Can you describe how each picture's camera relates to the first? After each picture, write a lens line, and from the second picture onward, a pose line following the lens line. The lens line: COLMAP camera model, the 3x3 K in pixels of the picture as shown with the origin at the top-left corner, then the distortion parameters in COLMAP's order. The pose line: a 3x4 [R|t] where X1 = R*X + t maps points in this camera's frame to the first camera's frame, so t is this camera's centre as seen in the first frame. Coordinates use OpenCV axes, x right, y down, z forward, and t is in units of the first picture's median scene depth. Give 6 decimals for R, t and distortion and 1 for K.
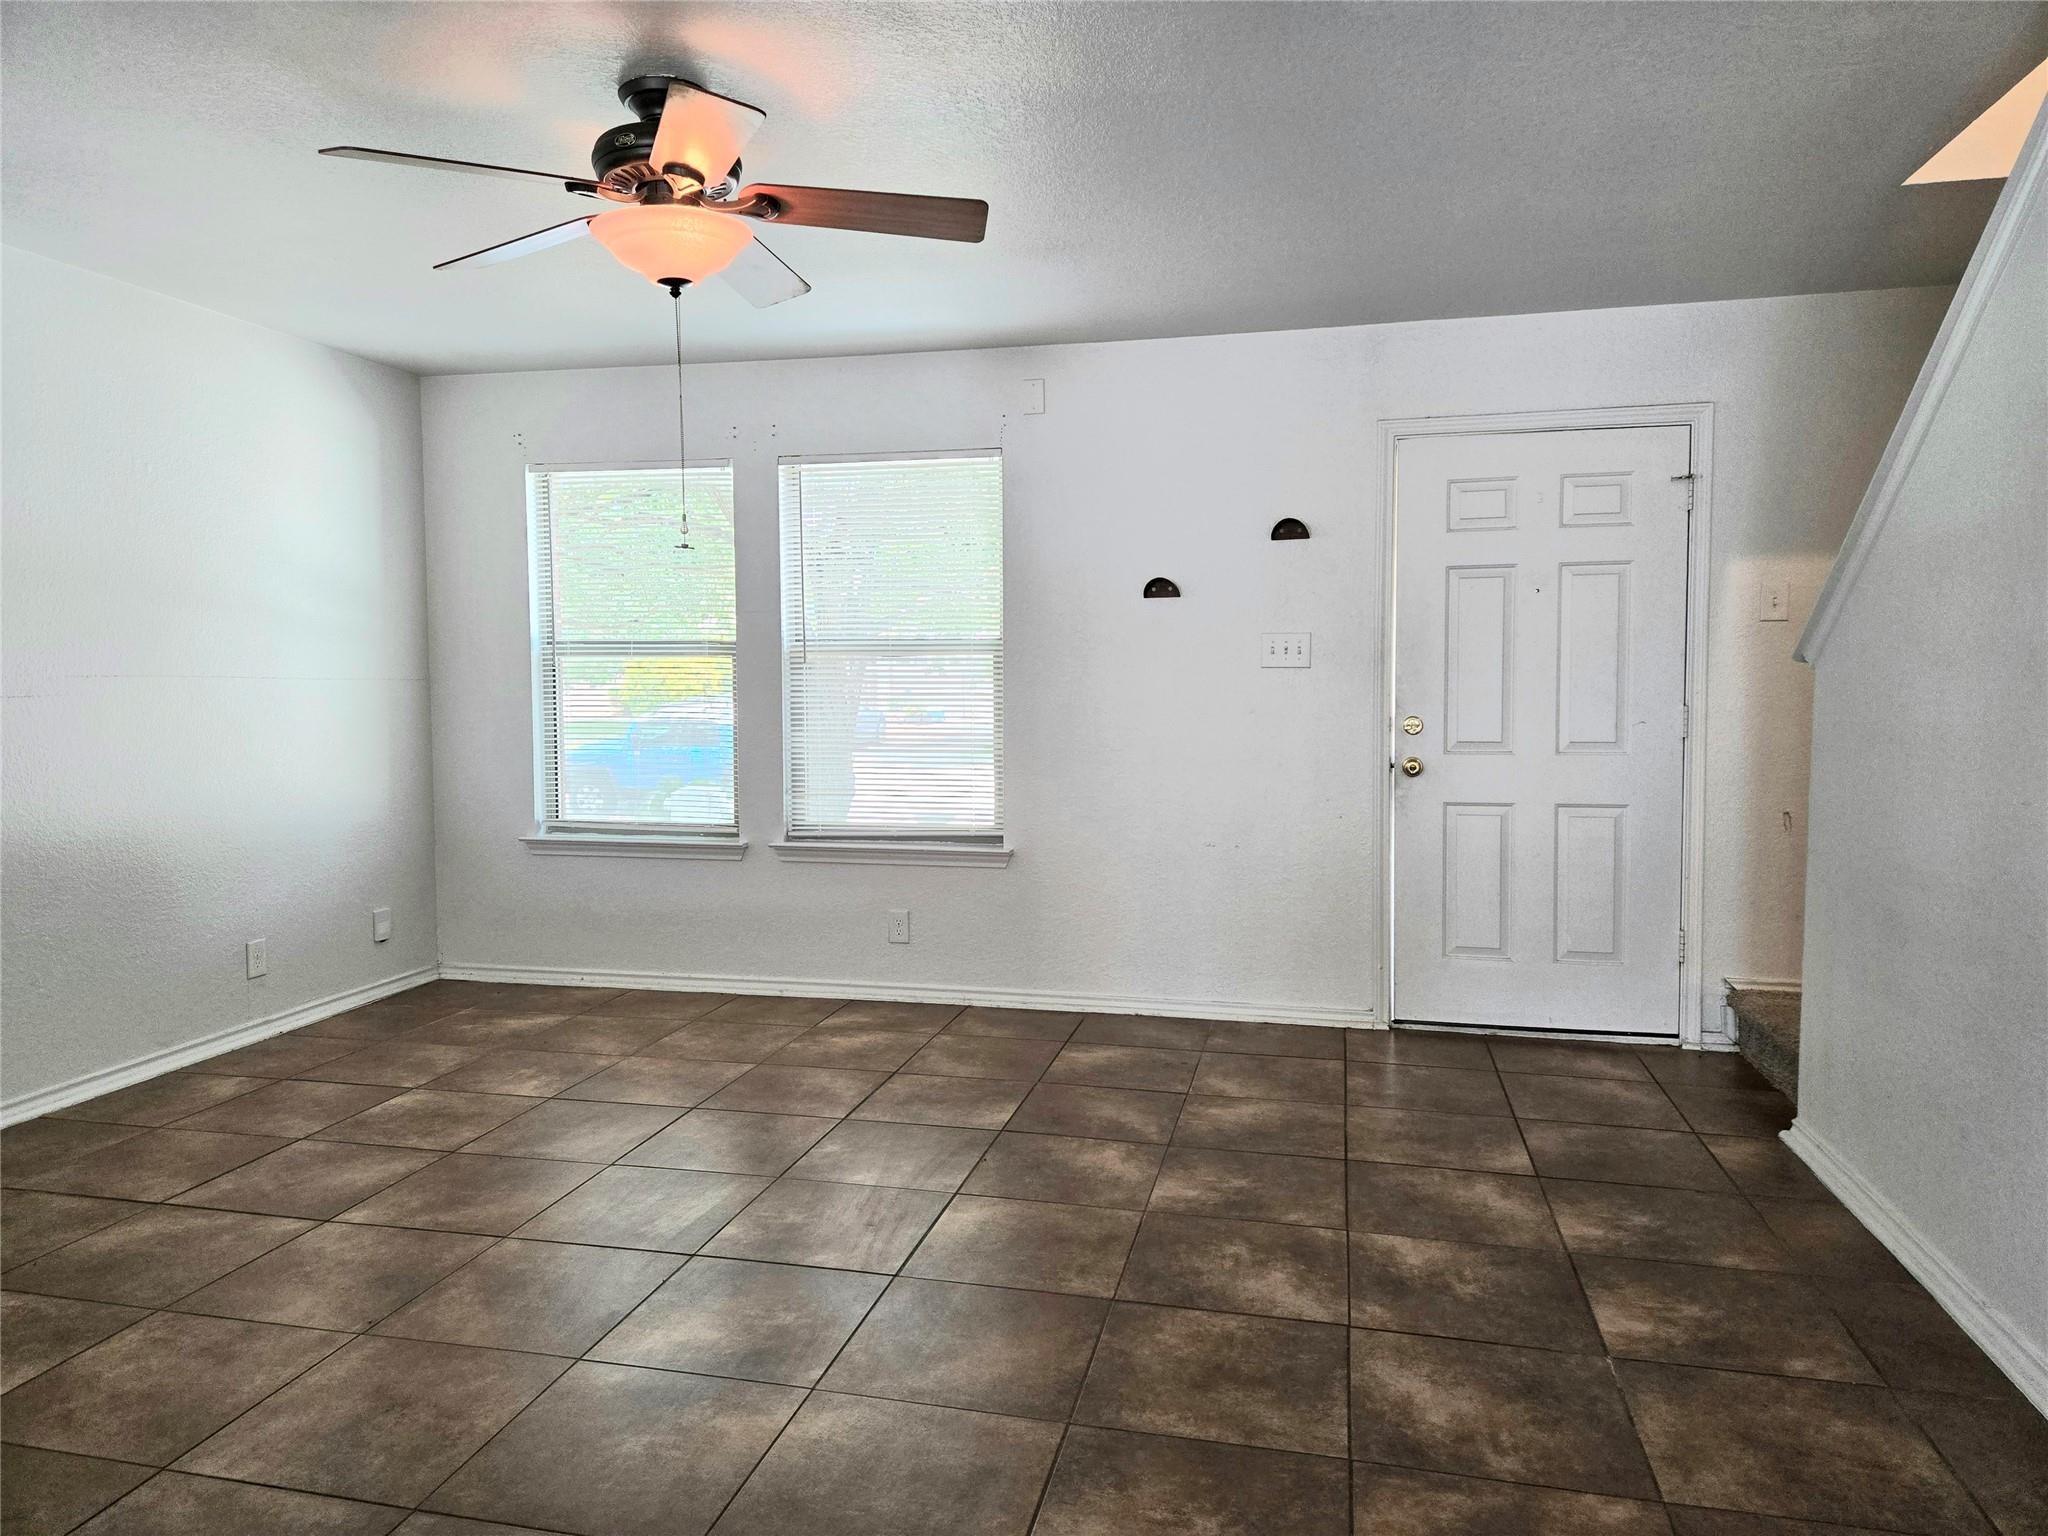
lens RADIAL K [[1379.2, 0, 1018.1], [0, 1379.2, 762.3], [0, 0, 1]] dist [0.009710, 0.000648]
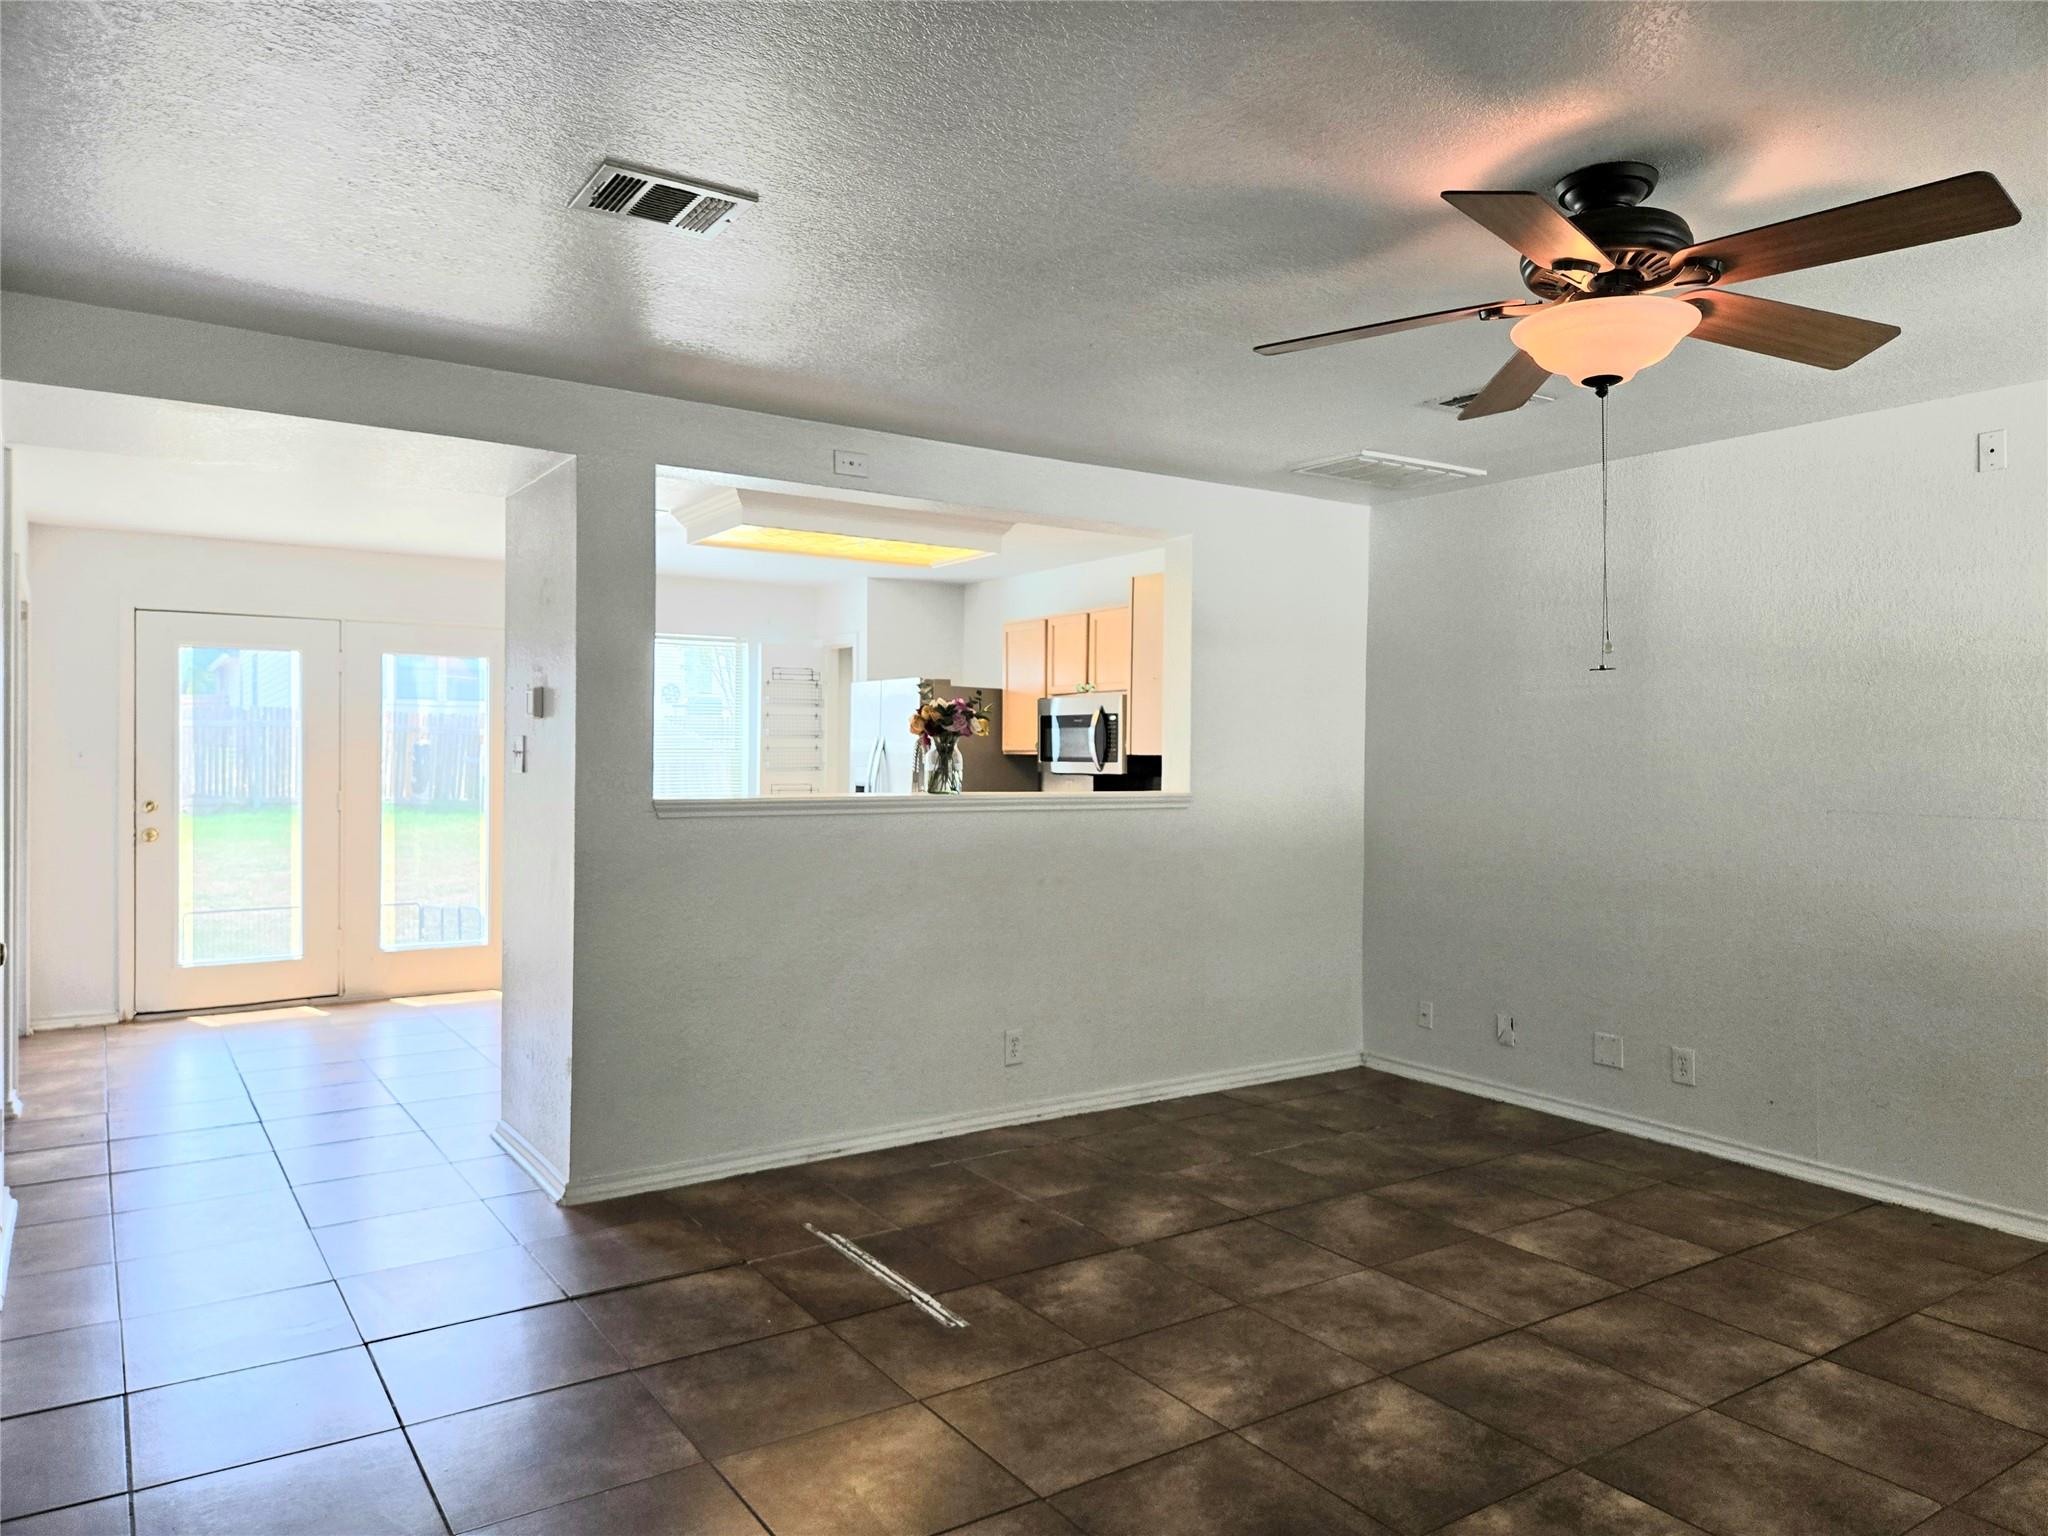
lens RADIAL K [[1379.2, 0, 1026.1], [0, 1379.2, 767.6], [0, 0, 1]] dist [0.009710, 0.000648]
pose [[-0.685938, -0.000931, -0.727659, 0.710982], [-0.055032, 0.997202, 0.050600, -0.125183], [0.725576, 0.074753, -0.684070, 1.439712]]
